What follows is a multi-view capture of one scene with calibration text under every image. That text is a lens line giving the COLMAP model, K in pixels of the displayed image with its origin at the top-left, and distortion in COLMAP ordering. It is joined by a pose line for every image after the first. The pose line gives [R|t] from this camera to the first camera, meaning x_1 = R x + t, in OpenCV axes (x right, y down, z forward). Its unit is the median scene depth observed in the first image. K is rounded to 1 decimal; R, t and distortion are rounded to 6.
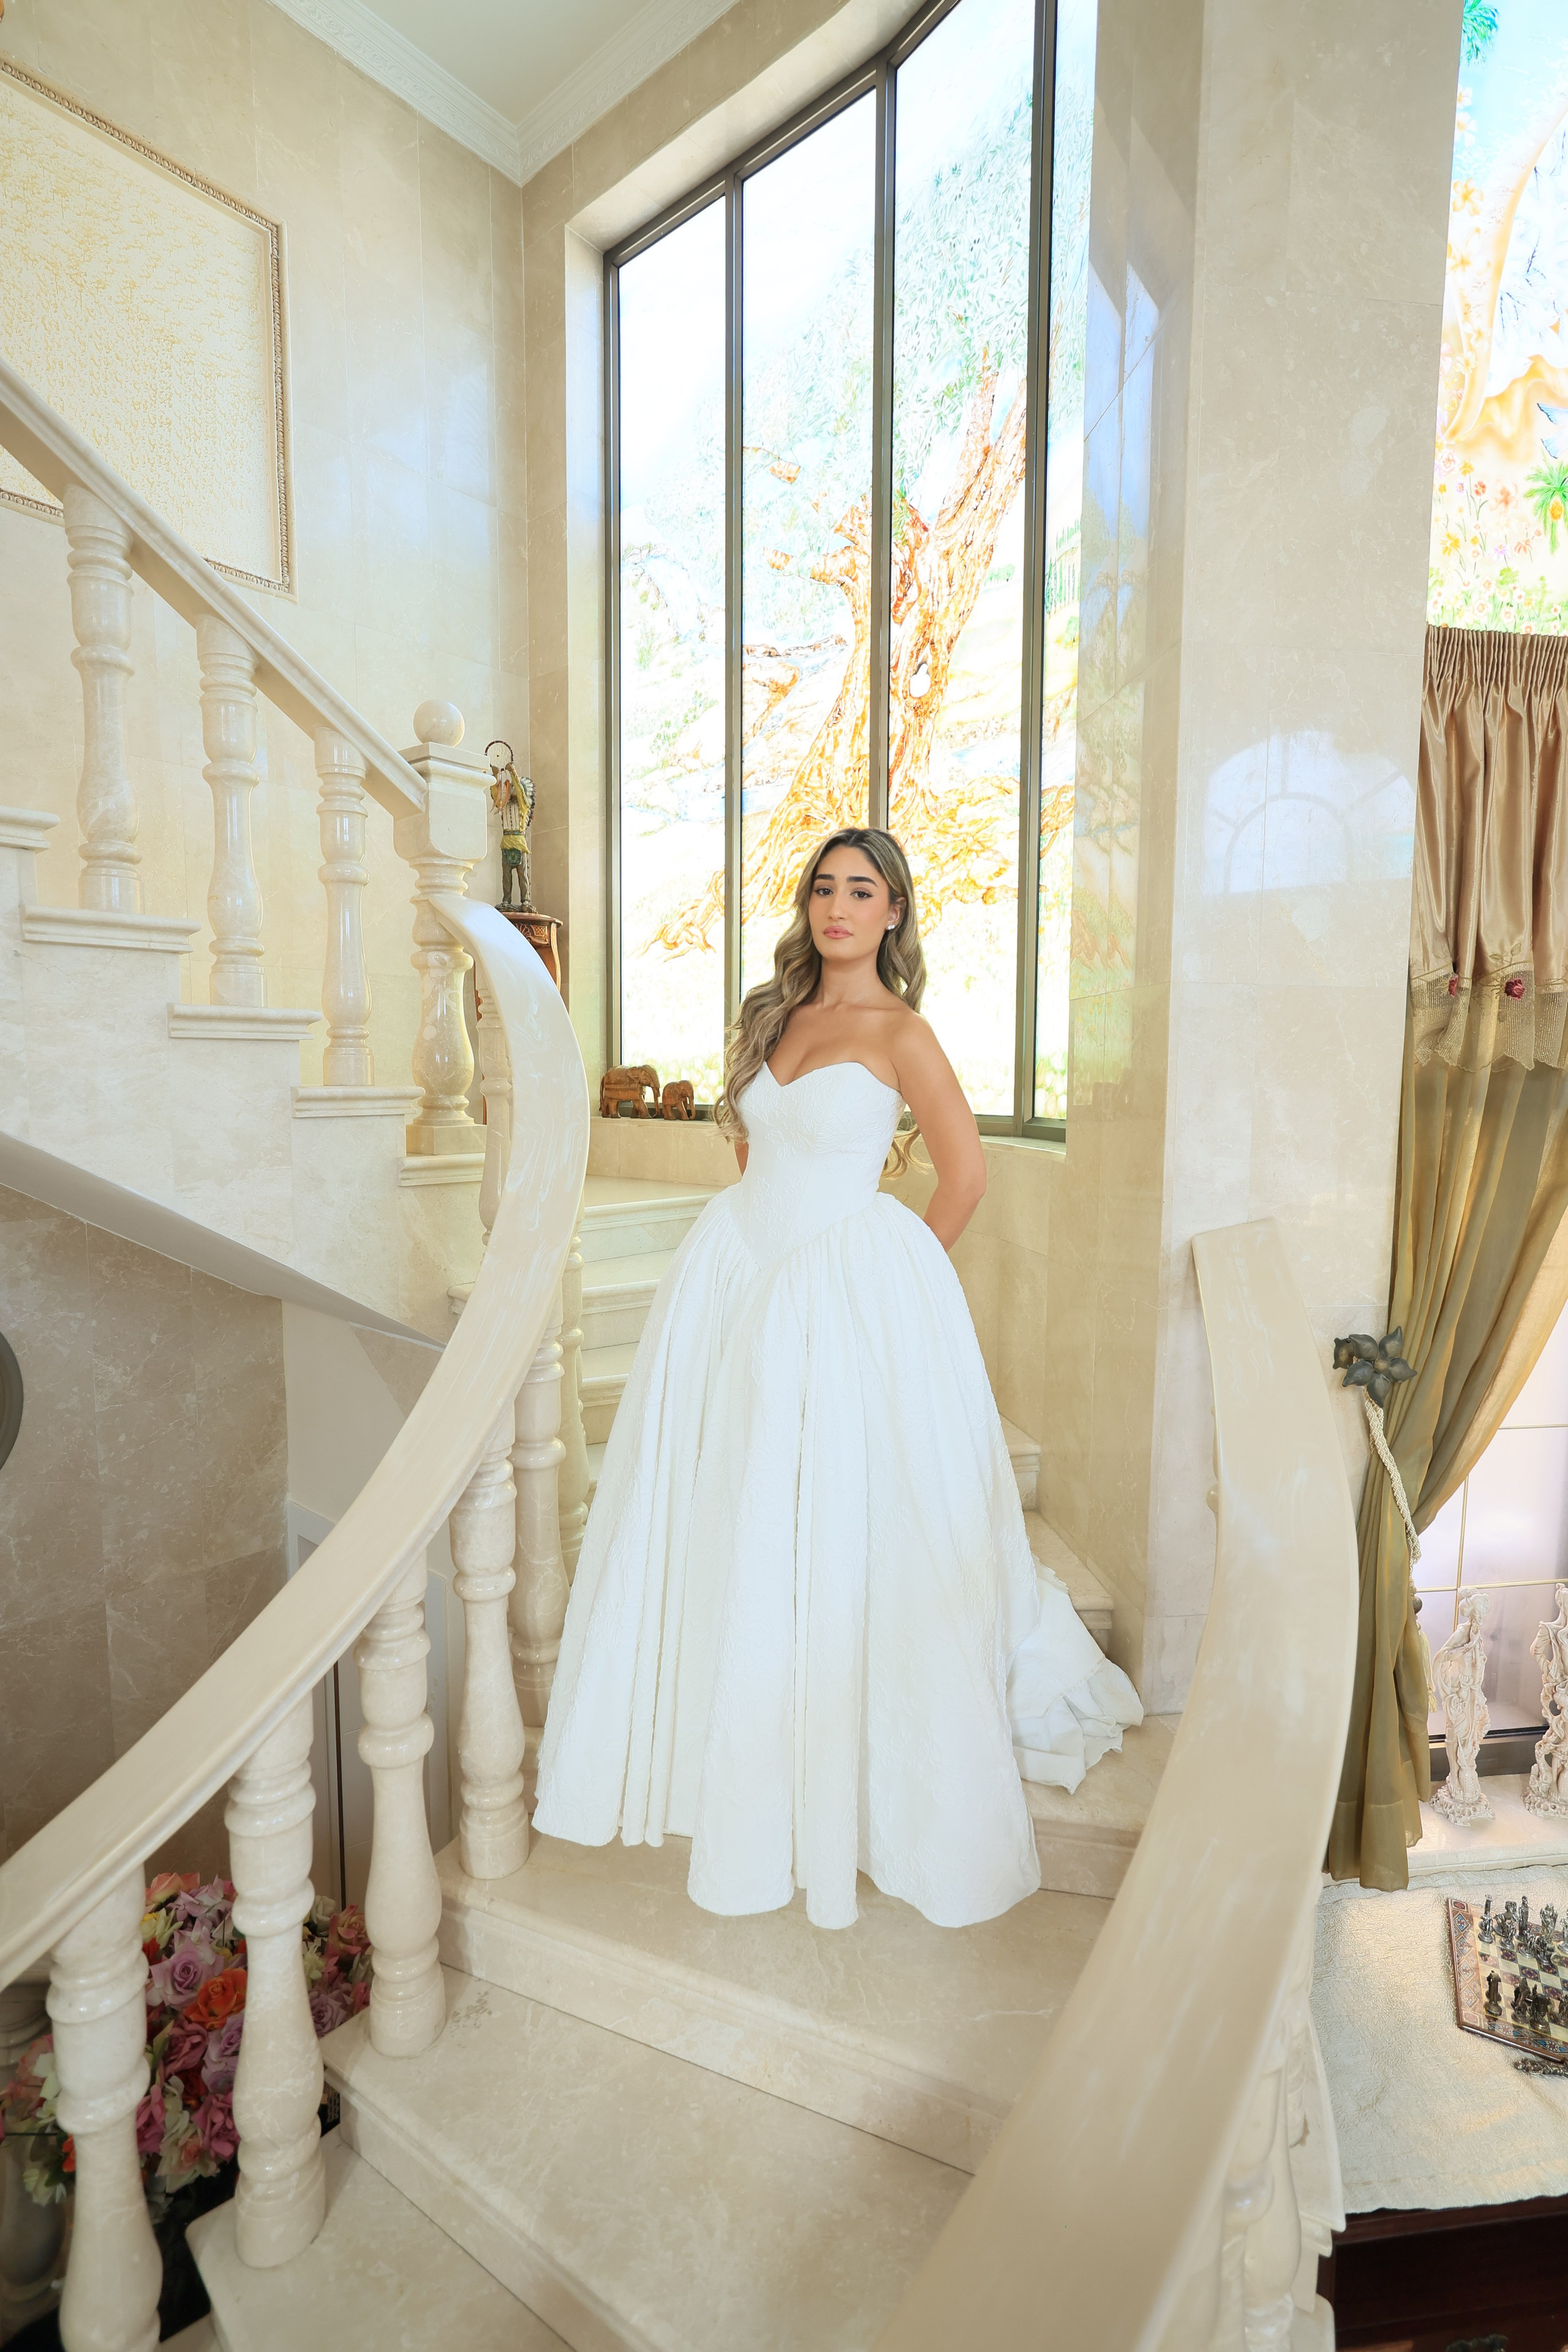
lens RADIAL K [[1143.5, 0, 779.7], [0, 1143.5, 1180.4], [0, 0, 1]] dist [-0.043661, 0.025217]
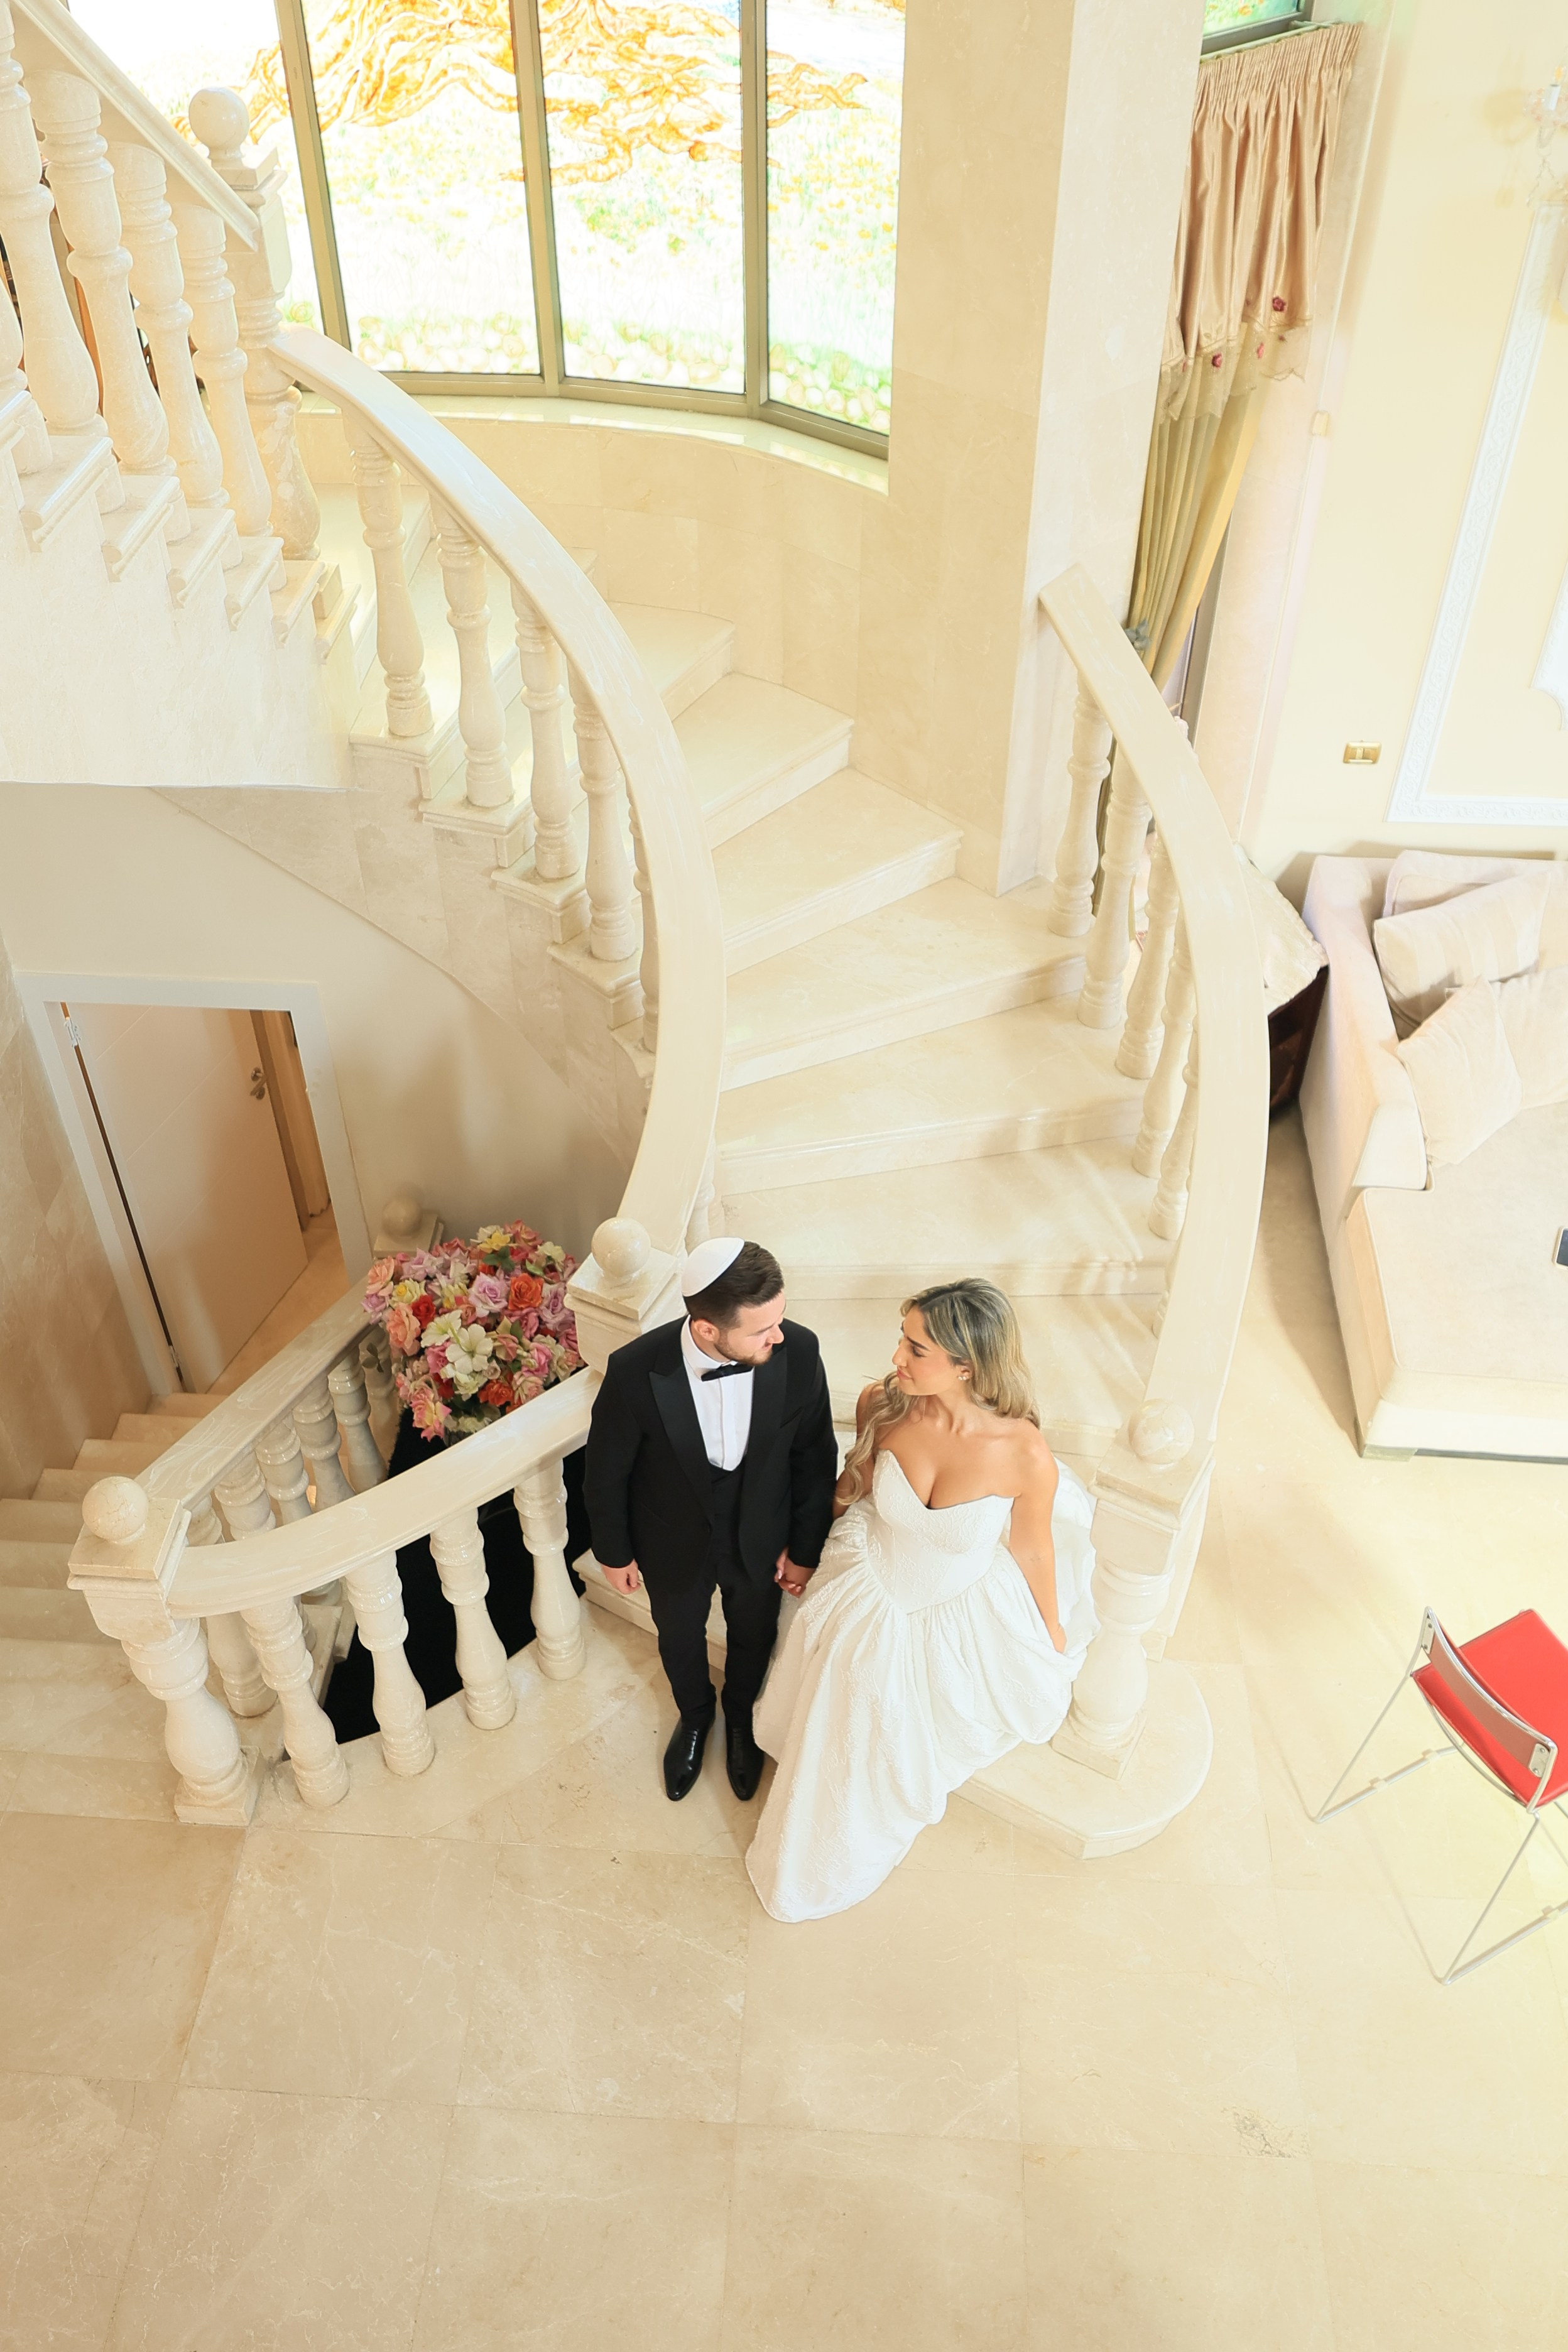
lens RADIAL K [[1912.7, 0, 766.1], [0, 1912.7, 1173.9], [0, 0, 1]] dist [-0.016442, 0.004742]
pose [[0.809777, -0.402596, 0.426822, -0.769515], [0.064774, 0.784344, 0.616935, -0.549248], [-0.583151, -0.471933, 0.661222, -0.453657]]
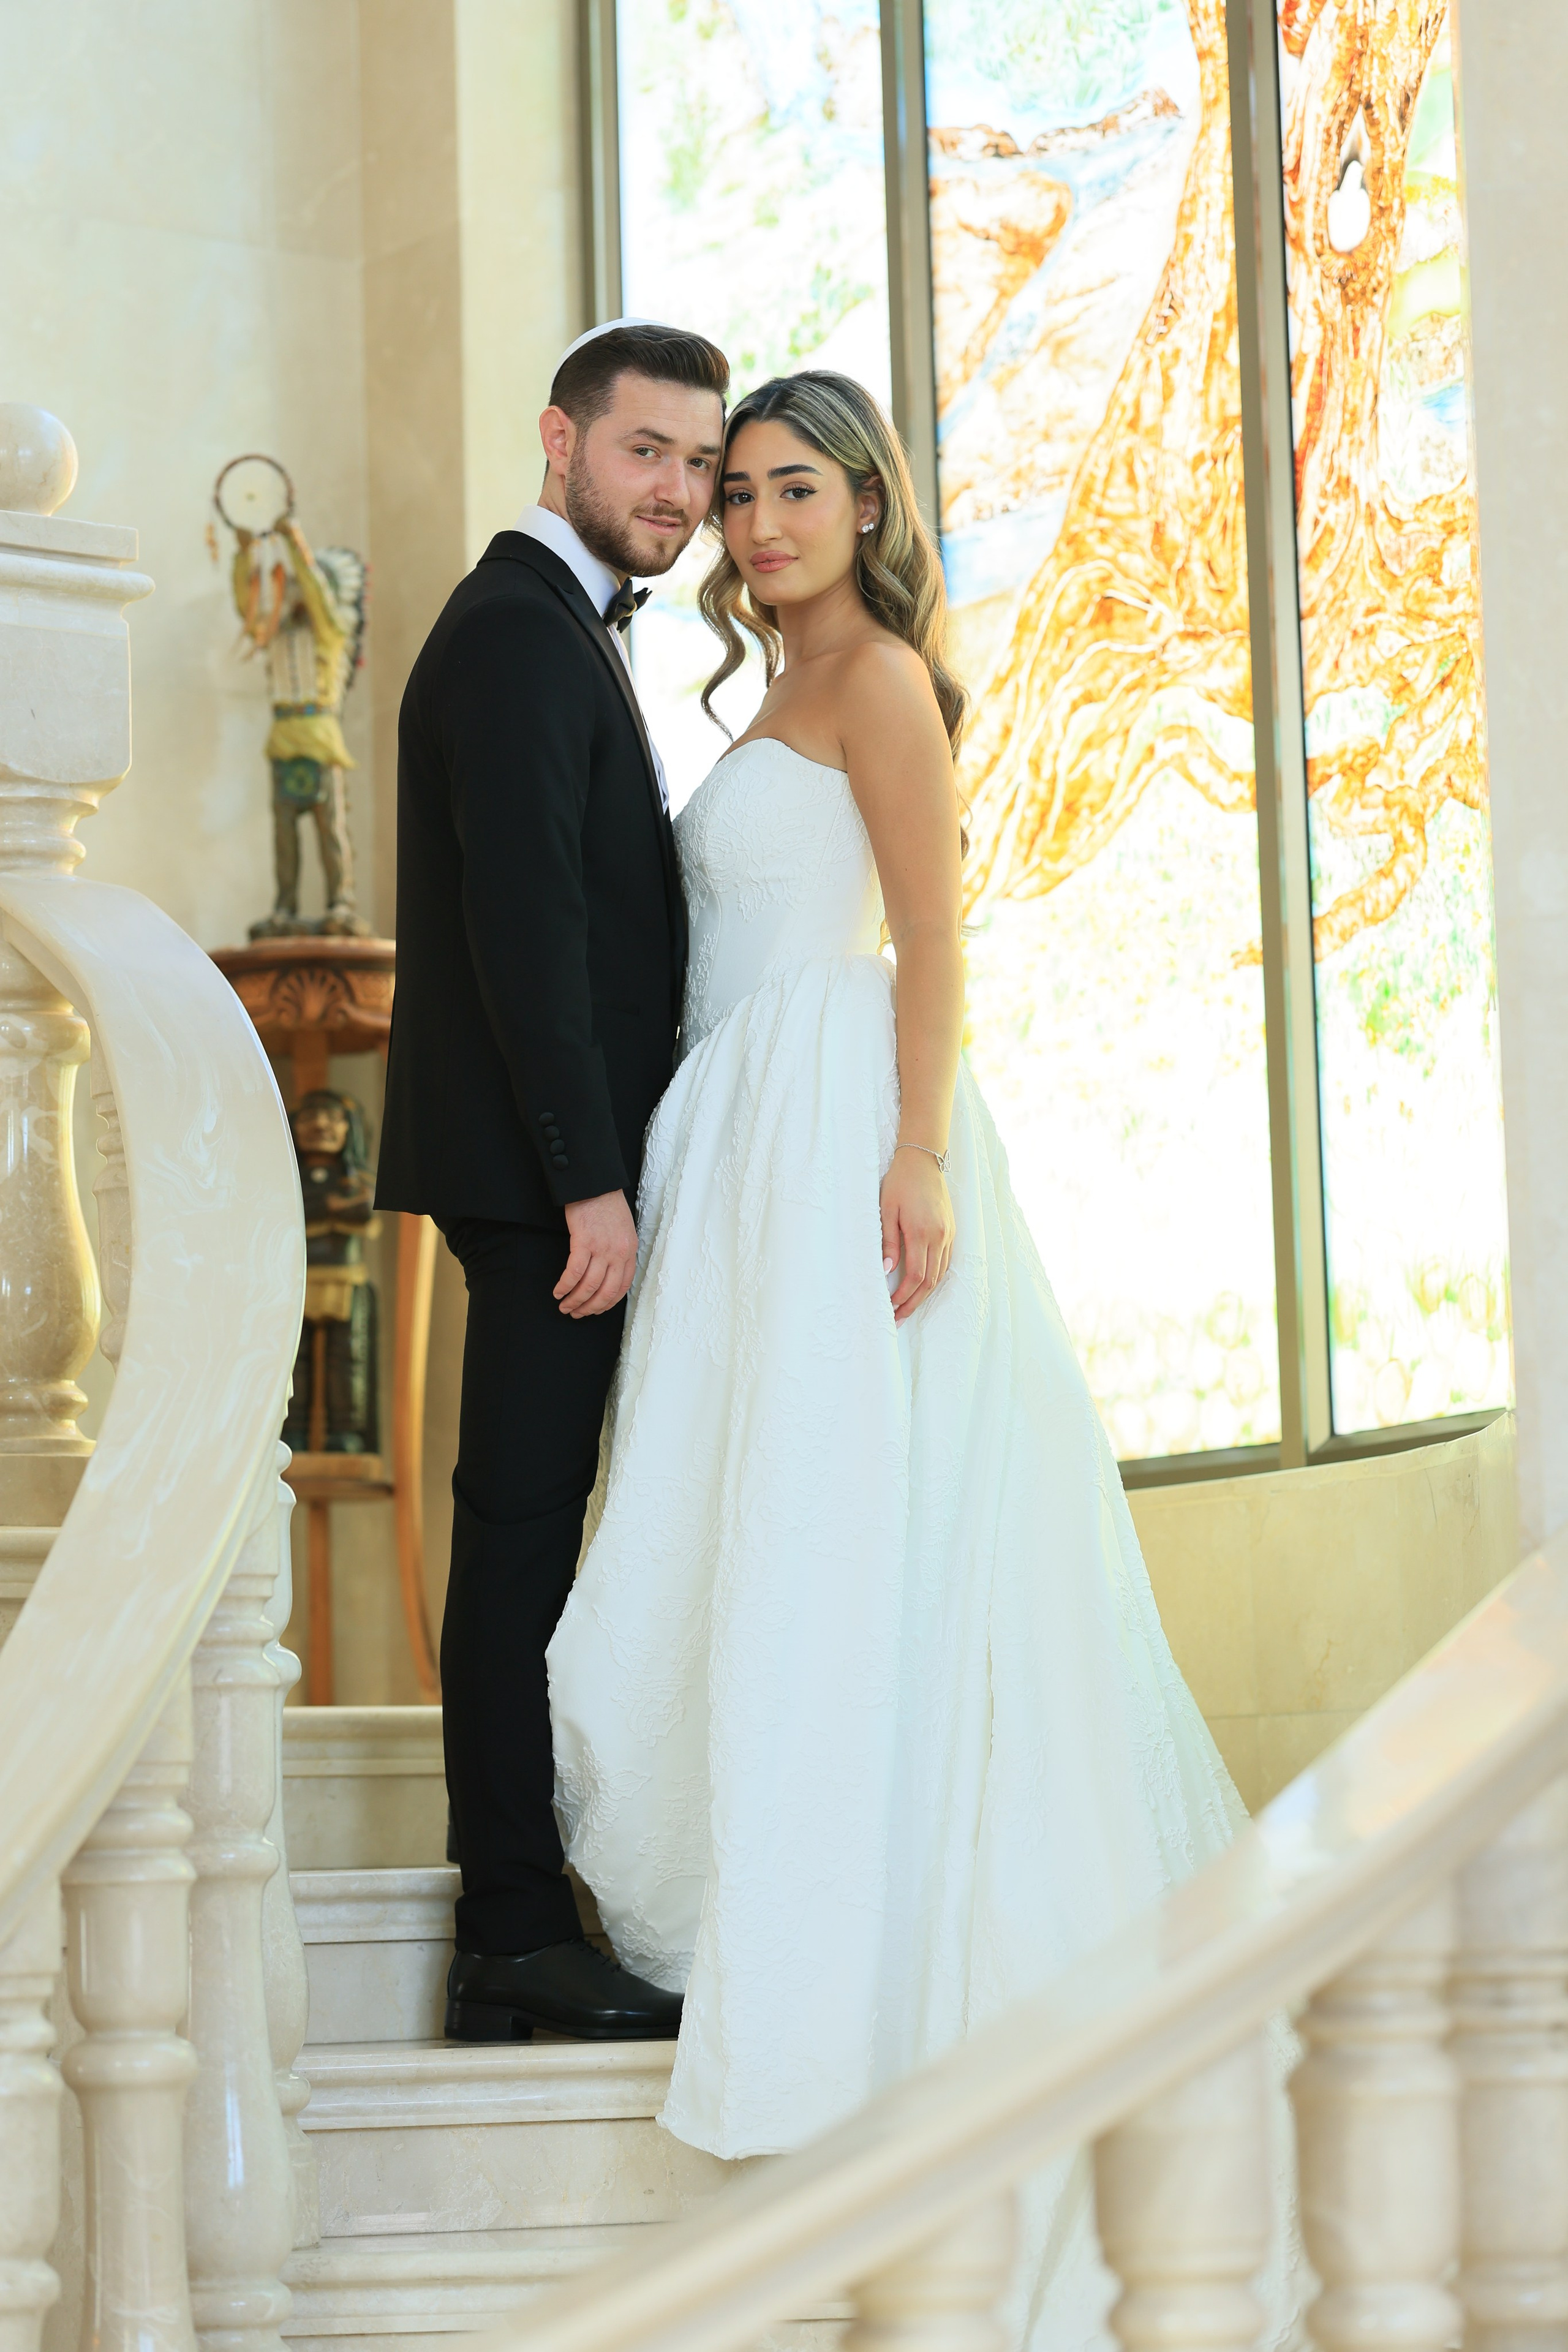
lens RADIAL K [[5792.7, 0, 788.2], [0, 5792.7, 1119.3], [0, 0, 1]] dist [0.053522, -0.707448]
pose [[0.974211, -0.060918, -0.217259, 0.345577], [0.012434, 0.975896, -0.217882, 0.239437], [0.225295, 0.209562, 0.951486, -0.732876]]
